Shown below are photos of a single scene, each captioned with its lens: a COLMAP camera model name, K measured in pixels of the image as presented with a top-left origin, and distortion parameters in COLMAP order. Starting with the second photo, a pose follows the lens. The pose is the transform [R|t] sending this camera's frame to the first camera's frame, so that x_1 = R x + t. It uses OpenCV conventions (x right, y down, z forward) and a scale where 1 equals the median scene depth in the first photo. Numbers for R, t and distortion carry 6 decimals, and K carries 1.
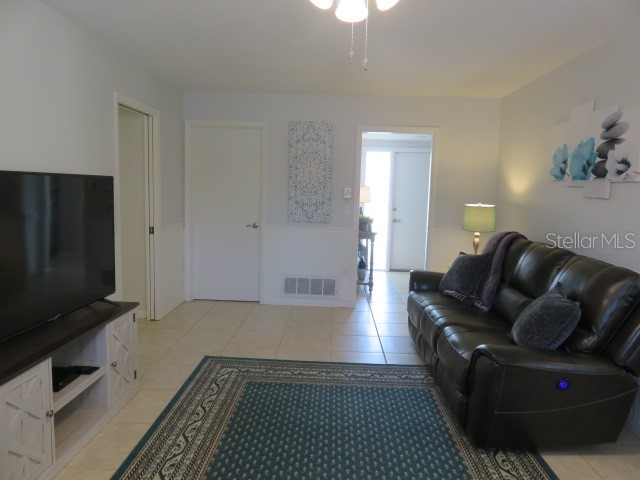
lens RADIAL K [[478.9, 0, 320.4], [0, 478.9, 240.2], [0, 0, 1]] dist [-0.004059, -0.010568]
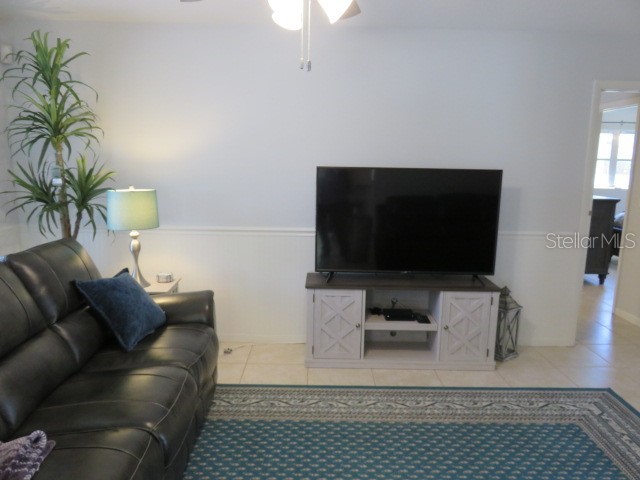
lens RADIAL K [[478.9, 0, 320.0], [0, 478.9, 240.2], [0, 0, 1]] dist [-0.004059, -0.010568]
pose [[0.048986, 0.156474, -0.986467, 0.636181], [-0.130122, 0.980235, 0.149024, -0.081900], [0.990287, 0.121060, 0.068378, 0.526320]]
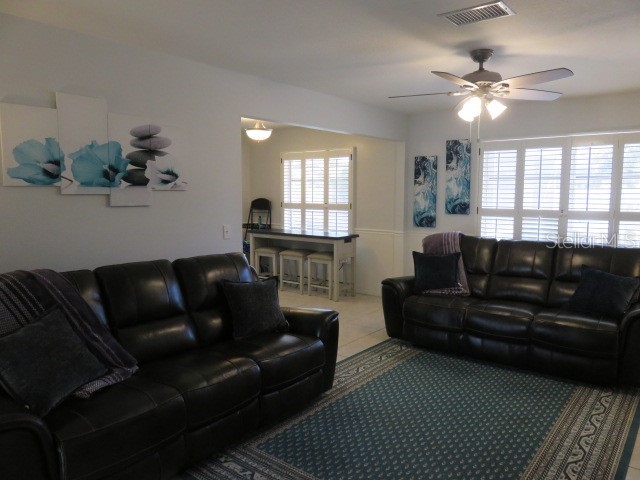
lens RADIAL K [[478.9, 0, 321.8], [0, 478.9, 244.4], [0, 0, 1]] dist [-0.004059, -0.010568]
pose [[-0.805314, -0.089058, 0.586122, -0.339040], [0.046131, 0.976242, 0.211717, -0.211497], [-0.591052, 0.197537, -0.782072, 1.630519]]
